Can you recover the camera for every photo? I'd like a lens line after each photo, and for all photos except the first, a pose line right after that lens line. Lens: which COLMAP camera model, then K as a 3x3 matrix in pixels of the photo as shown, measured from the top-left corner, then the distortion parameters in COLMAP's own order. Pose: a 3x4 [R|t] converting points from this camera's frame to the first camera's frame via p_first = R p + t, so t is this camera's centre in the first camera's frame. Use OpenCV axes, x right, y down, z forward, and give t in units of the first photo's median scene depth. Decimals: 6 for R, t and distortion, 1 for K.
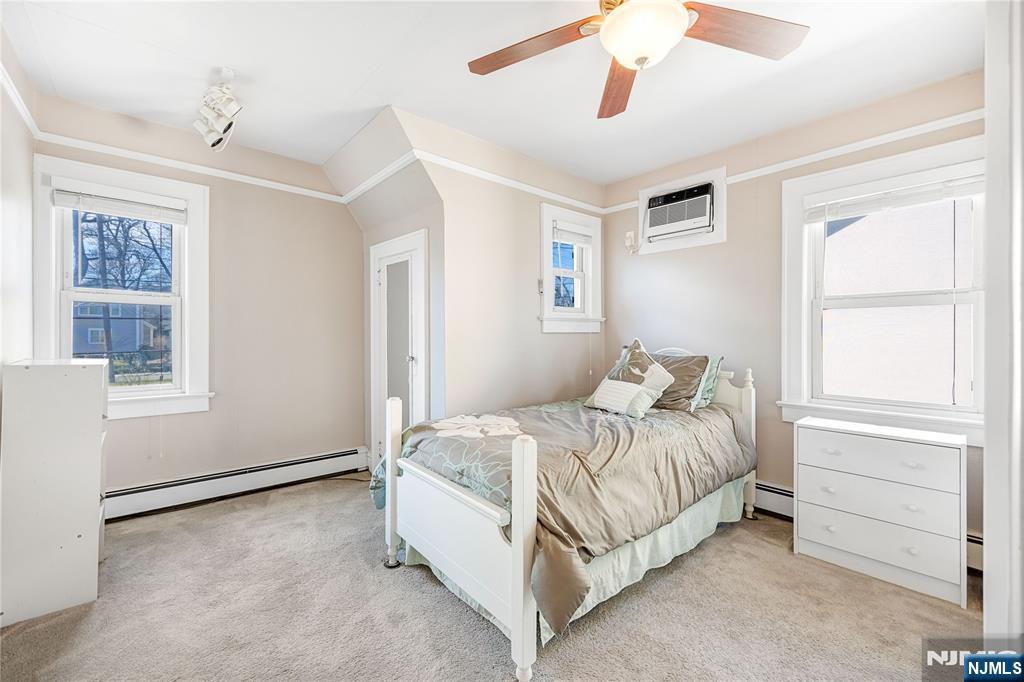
lens RADIAL K [[420.9, 0, 496.2], [0, 420.9, 336.5], [0, 0, 1]] dist [0.000054, 0.000025]
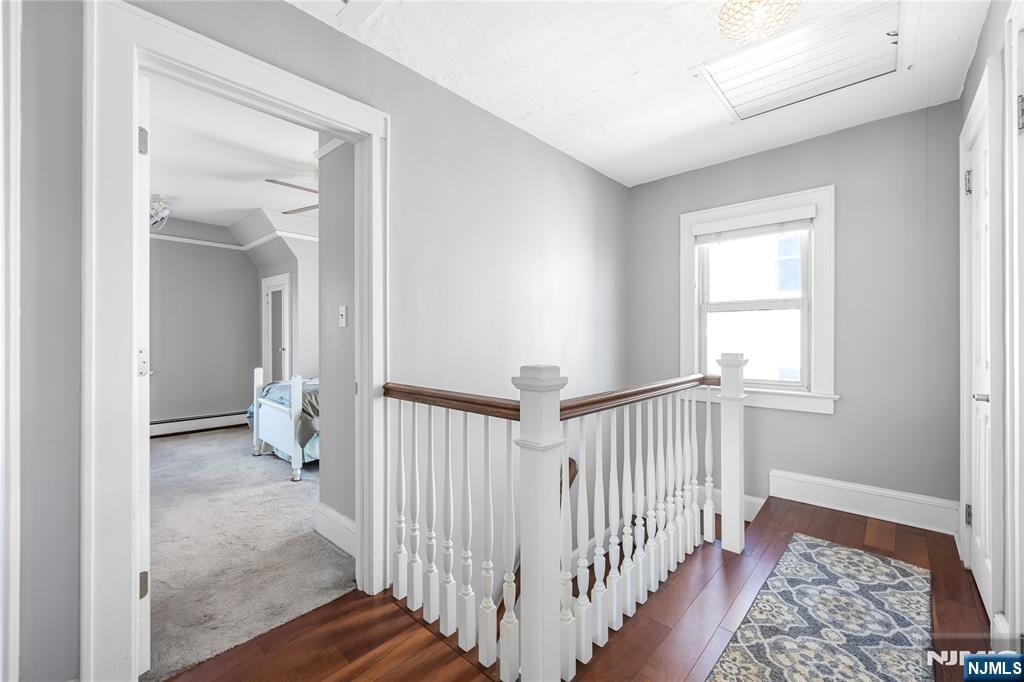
lens RADIAL K [[417.9, 0, 509.4], [0, 417.9, 333.6], [0, 0, 1]] dist [-0.000617, -0.000127]
pose [[0.990949, -0.003018, 0.134209, 0.551137], [0.004430, 0.999938, -0.010221, 0.013430], [-0.134169, 0.010723, 0.990900, -0.901285]]
